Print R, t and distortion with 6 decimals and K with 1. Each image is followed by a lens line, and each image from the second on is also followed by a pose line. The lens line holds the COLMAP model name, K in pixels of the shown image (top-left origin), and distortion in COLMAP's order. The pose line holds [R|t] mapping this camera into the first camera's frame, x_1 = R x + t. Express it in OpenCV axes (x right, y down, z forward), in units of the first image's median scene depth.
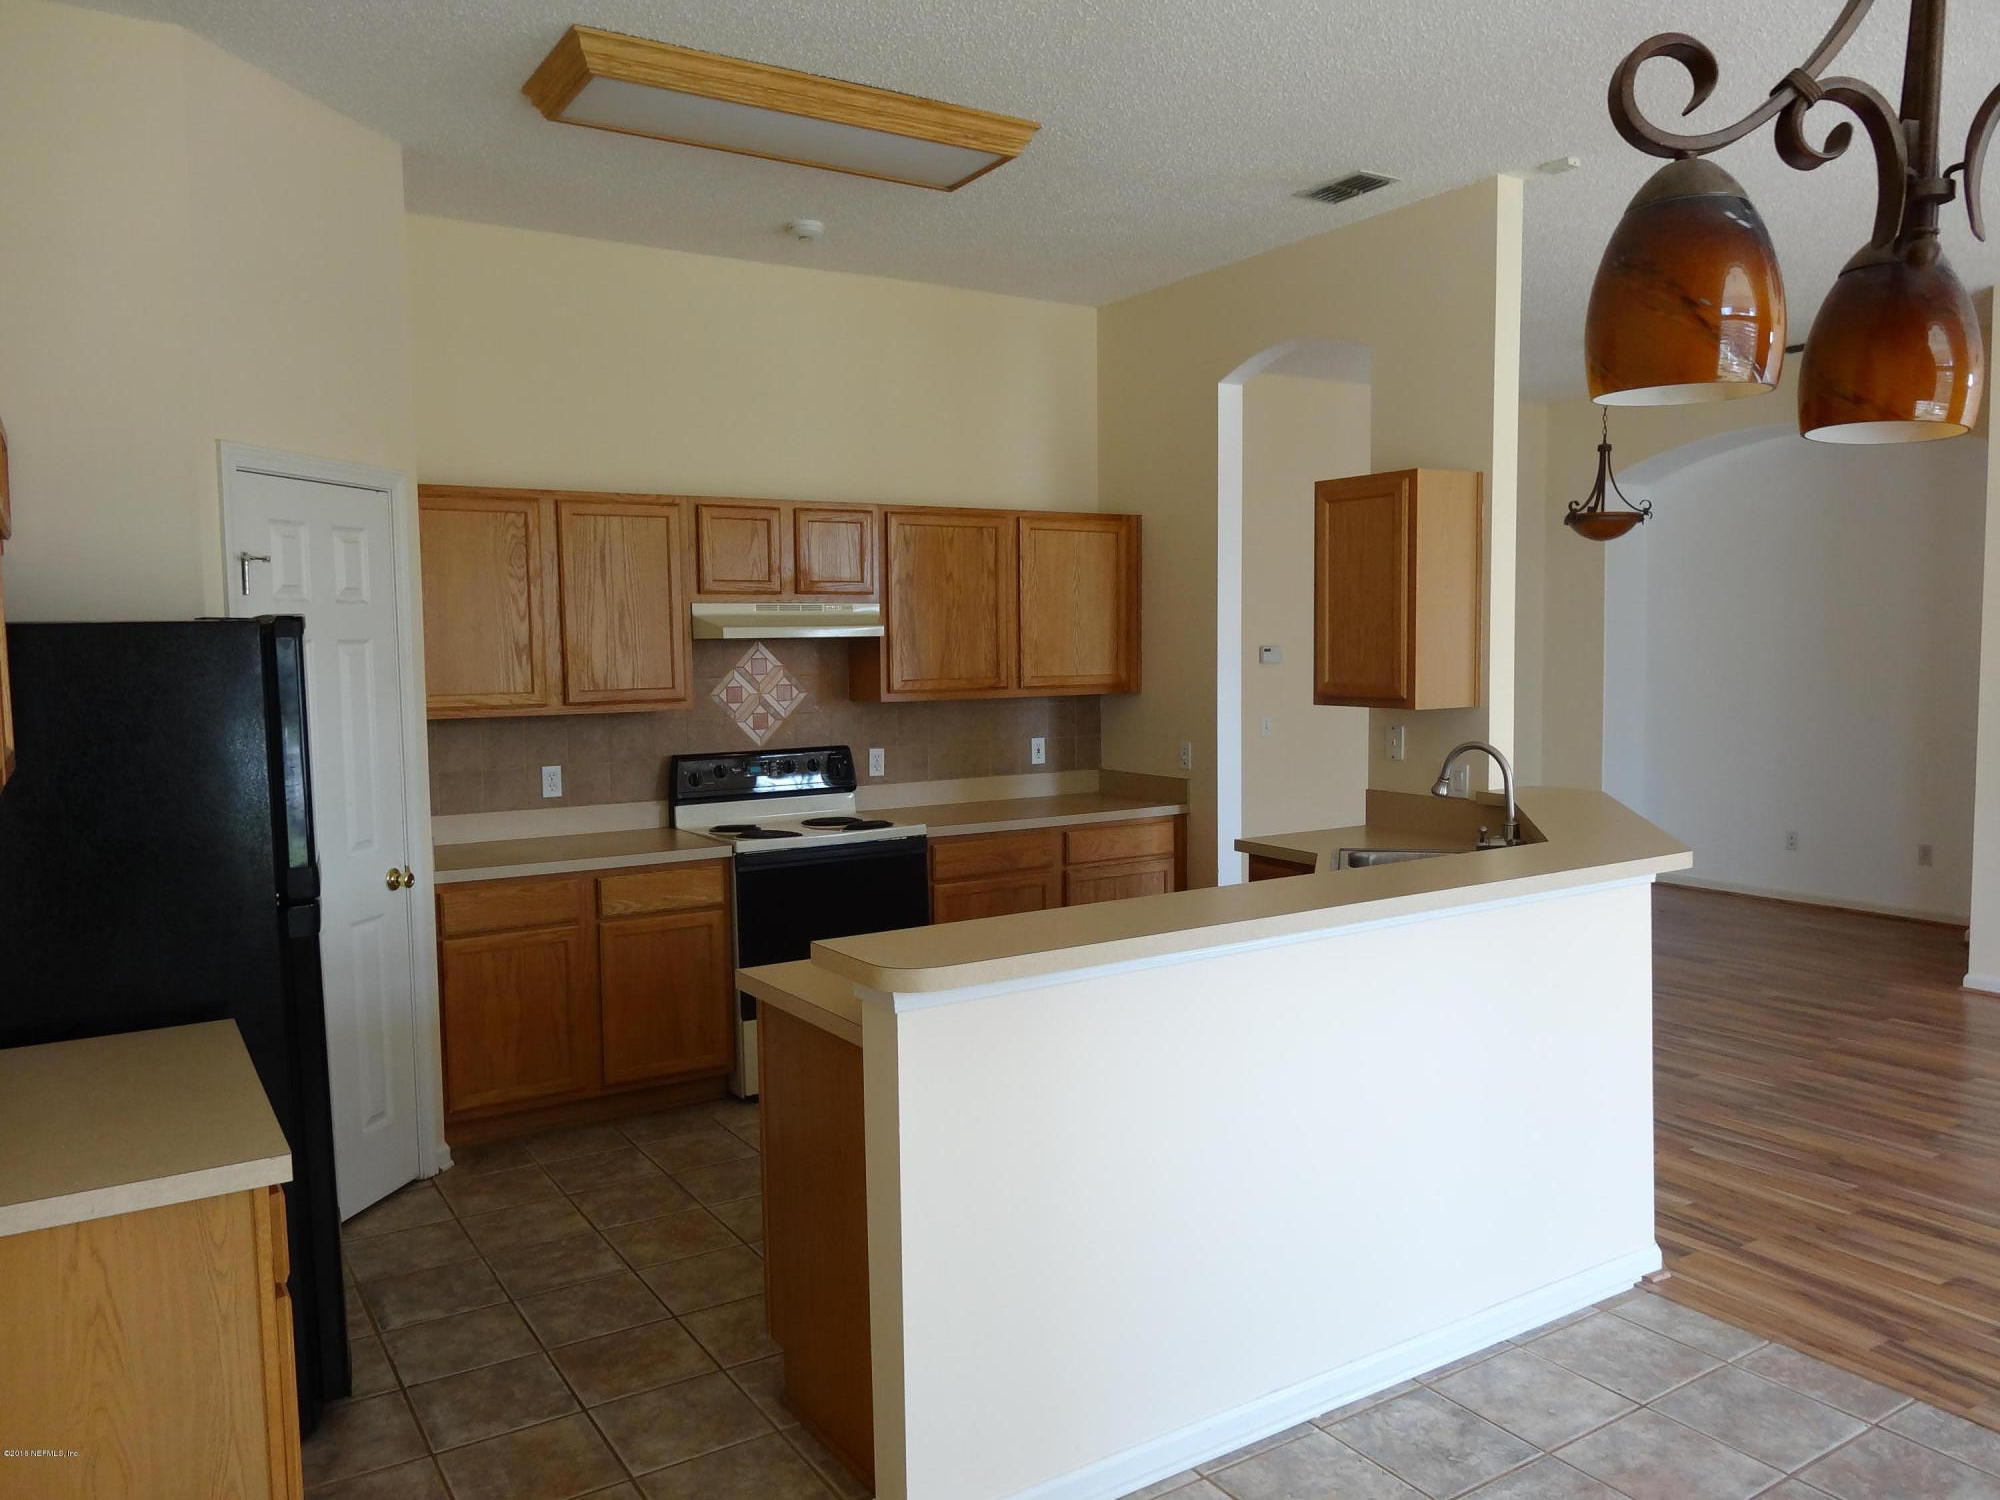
lens RADIAL K [[1487.2, 0, 1009.4], [0, 1487.2, 766.8], [0, 0, 1]] dist [-0.010551, 0.002928]
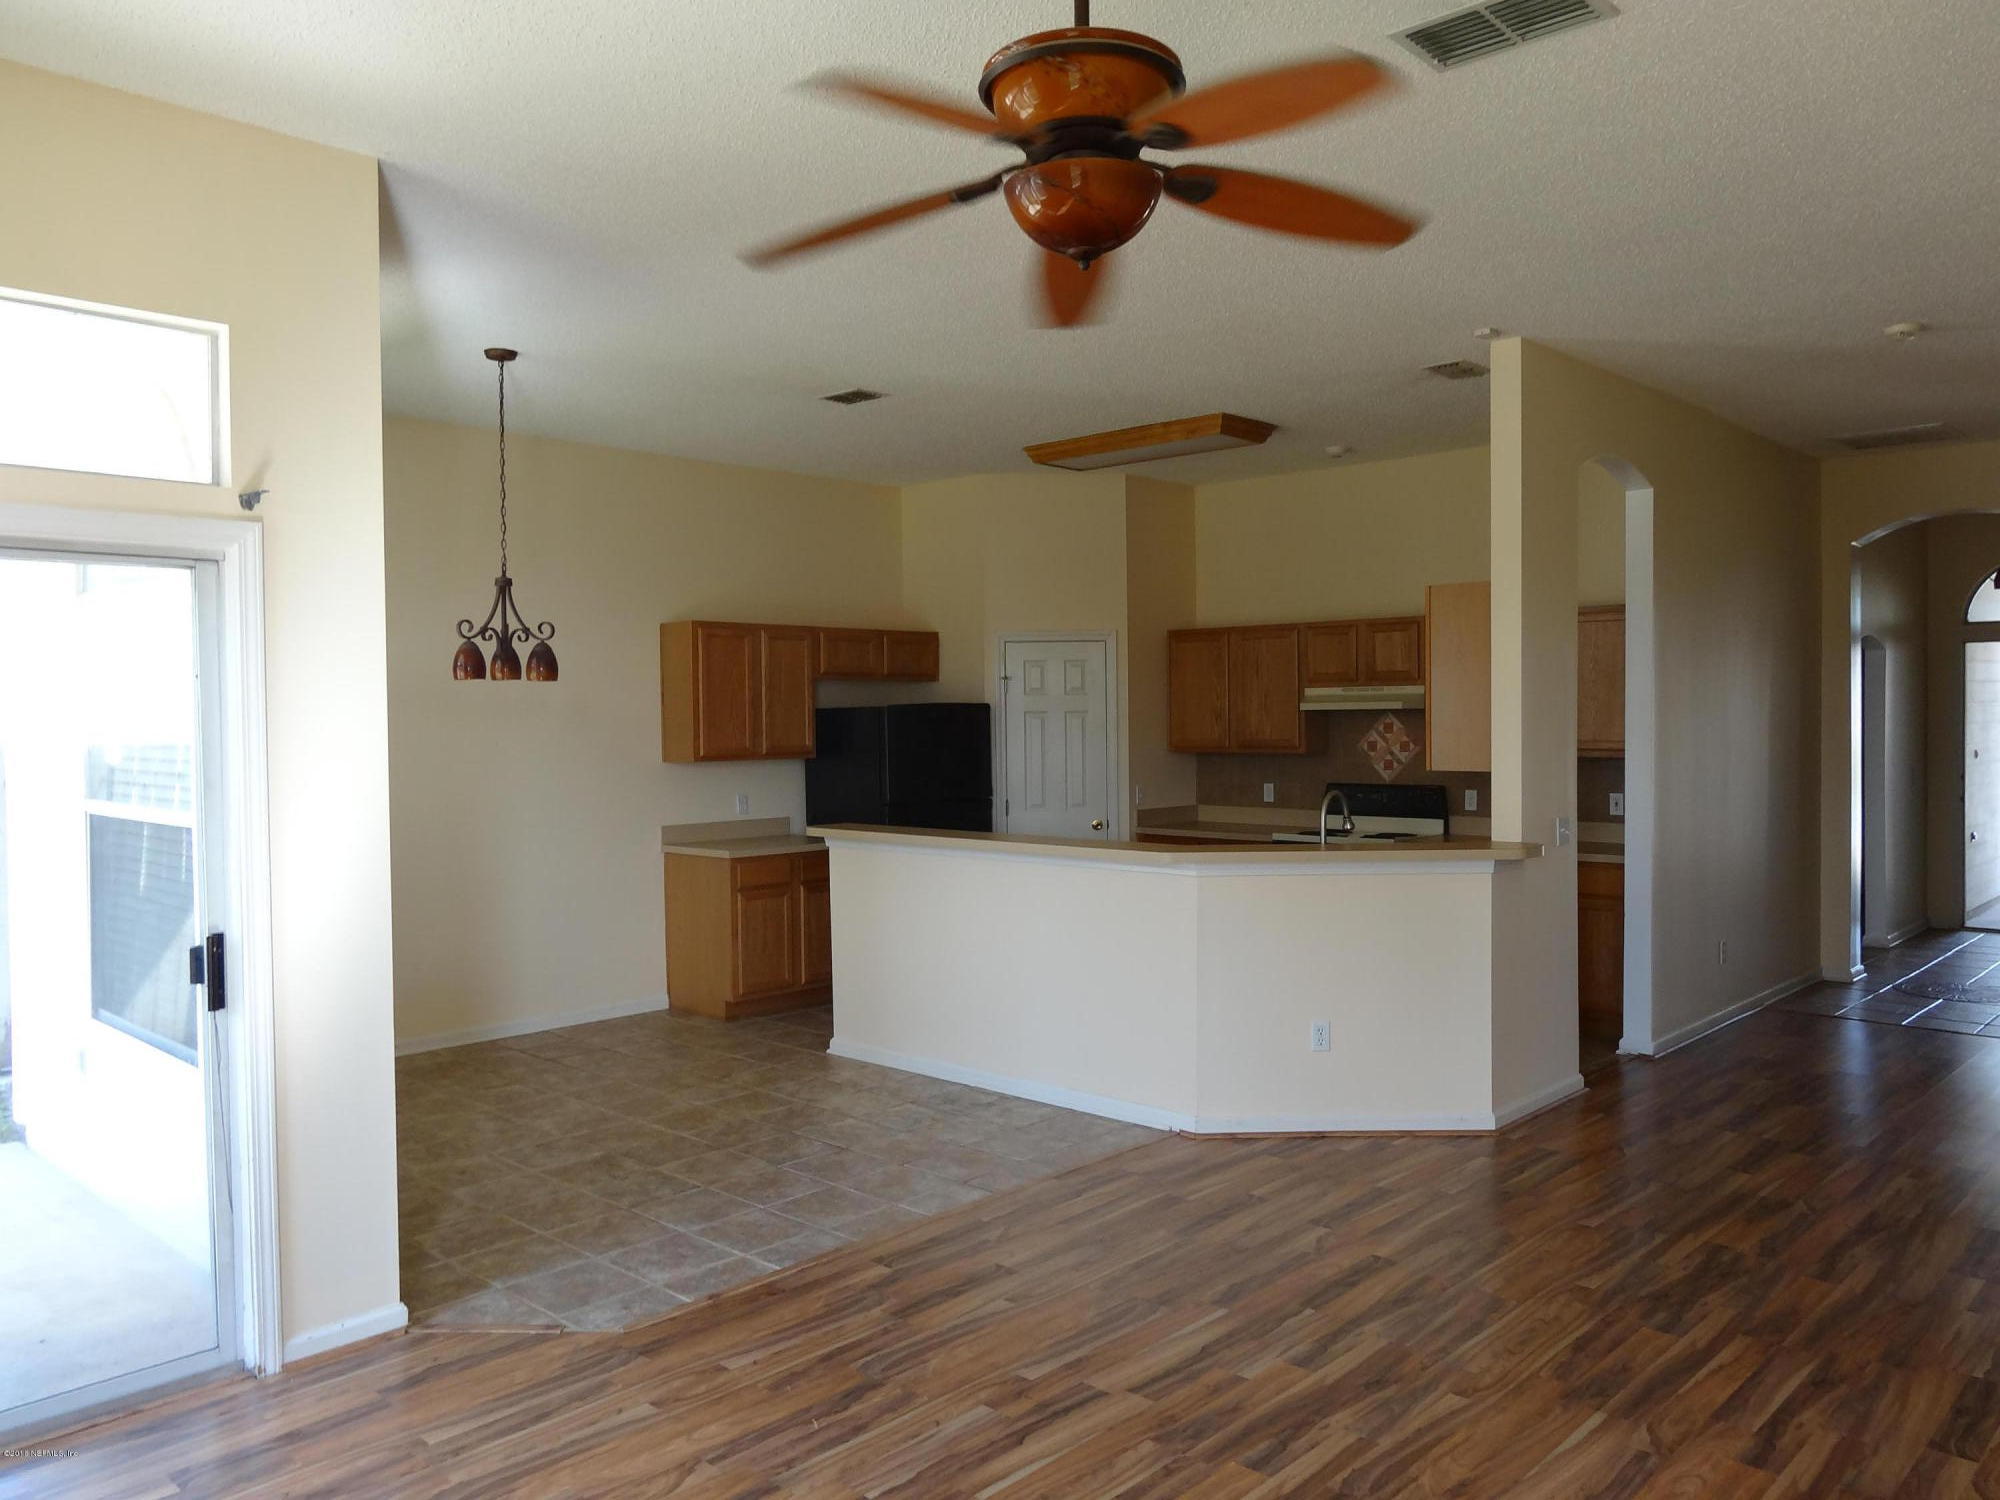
lens RADIAL K [[1487.2, 0, 1012.7], [0, 1487.2, 744.8], [0, 0, 1]] dist [-0.010551, 0.002928]
pose [[0.230019, 0.025795, -0.972844, 1.808402], [-0.082907, 0.996534, 0.006820, -0.044847], [0.969648, 0.079087, 0.231360, 0.436302]]
